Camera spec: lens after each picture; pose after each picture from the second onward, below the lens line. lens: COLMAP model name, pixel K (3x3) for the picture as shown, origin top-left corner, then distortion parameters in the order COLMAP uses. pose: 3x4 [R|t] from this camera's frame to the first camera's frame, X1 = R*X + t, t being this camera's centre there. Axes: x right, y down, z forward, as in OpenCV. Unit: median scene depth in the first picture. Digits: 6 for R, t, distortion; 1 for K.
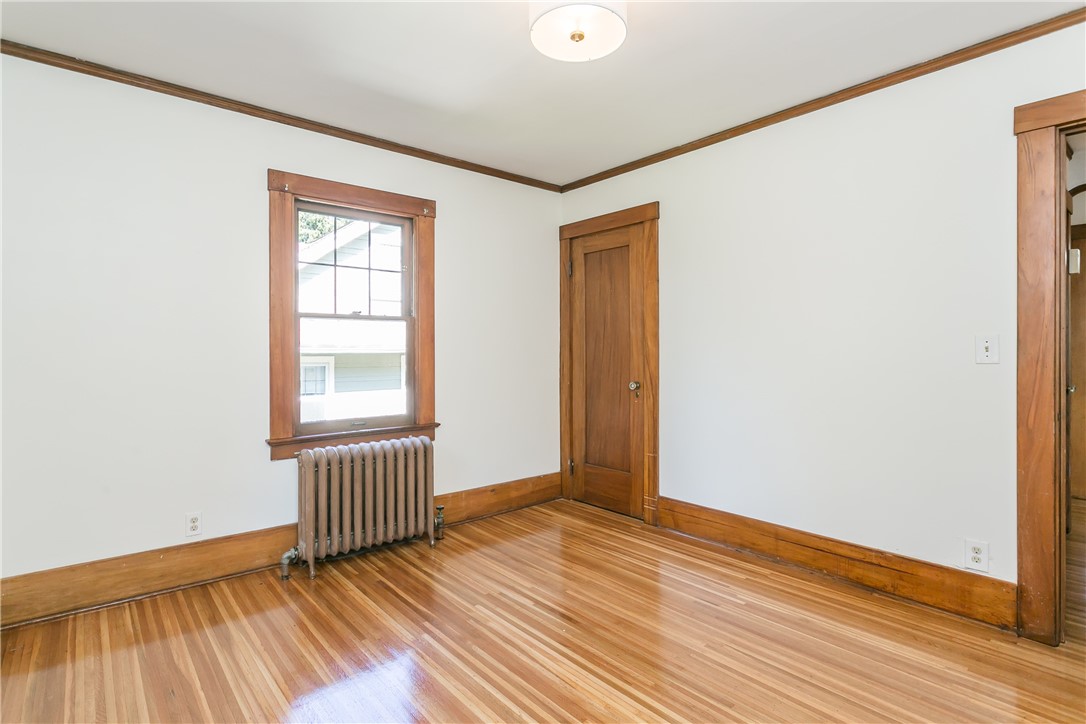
lens RADIAL K [[541.2, 0, 543.0], [0, 541.2, 362.0], [0, 0, 1]] dist [0.014074, 0.000319]
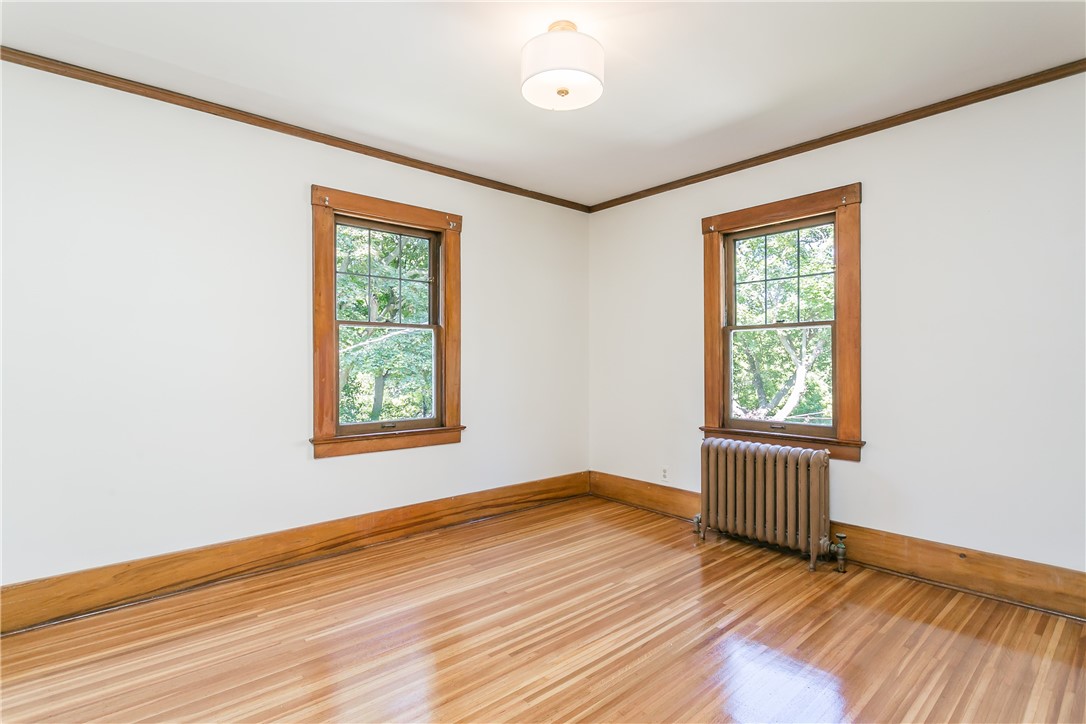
lens RADIAL K [[534.7, 0, 543.6], [0, 534.7, 364.3], [0, 0, 1]] dist [0.002265, 0.001838]
pose [[0.039519, 0.010941, -0.999159, 0.699873], [-0.016710, 0.999807, 0.010287, -0.011094], [0.999079, 0.016289, 0.039694, 0.513423]]
